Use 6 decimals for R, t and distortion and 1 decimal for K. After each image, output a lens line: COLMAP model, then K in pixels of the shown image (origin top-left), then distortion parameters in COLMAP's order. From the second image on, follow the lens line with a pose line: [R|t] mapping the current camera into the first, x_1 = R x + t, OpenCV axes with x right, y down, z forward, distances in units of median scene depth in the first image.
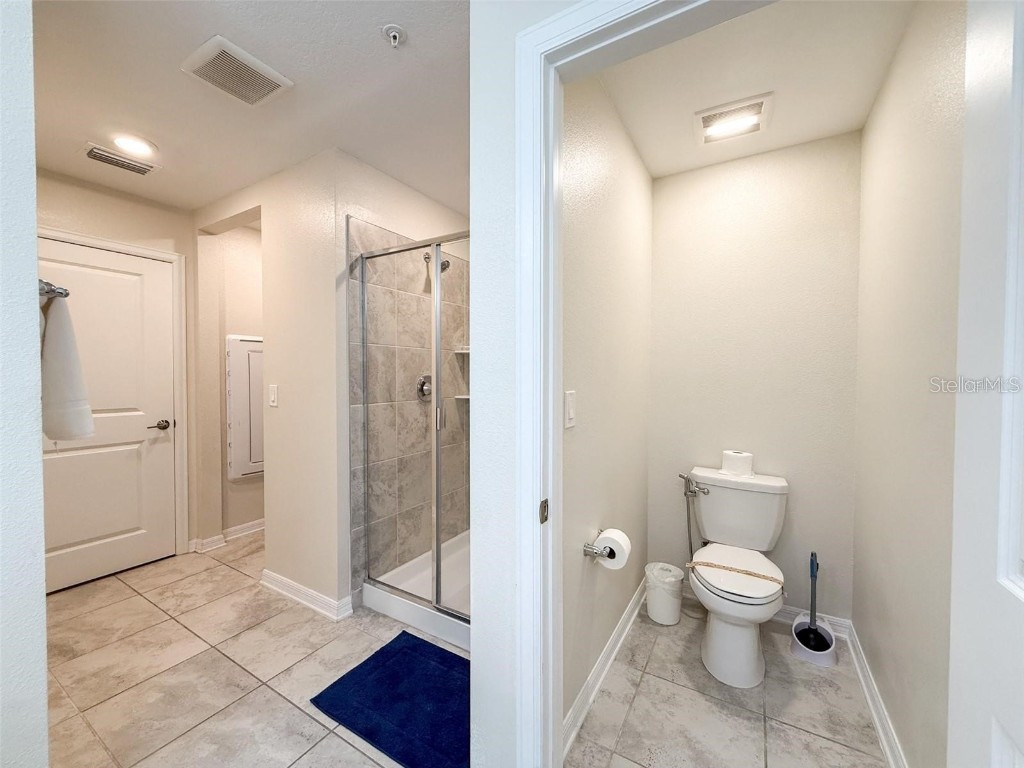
lens RADIAL K [[409.4, 0, 510.5], [0, 409.4, 386.7], [0, 0, 1]] dist [-0.000109, -0.000397]
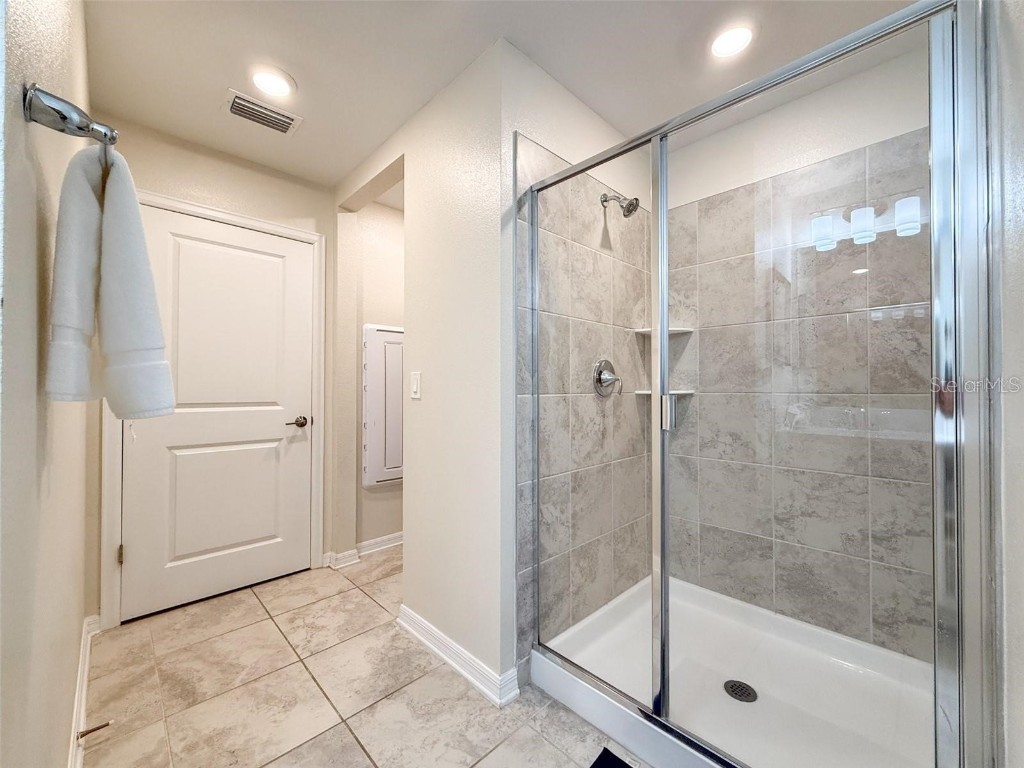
lens RADIAL K [[409.4, 0, 507.5], [0, 409.4, 388.3], [0, 0, 1]] dist [-0.000109, -0.000397]
pose [[0.966386, -0.001817, -0.257090, -0.201547], [-0.005708, 0.999577, -0.028522, 0.048875], [0.257033, 0.029031, 0.965967, 0.277293]]
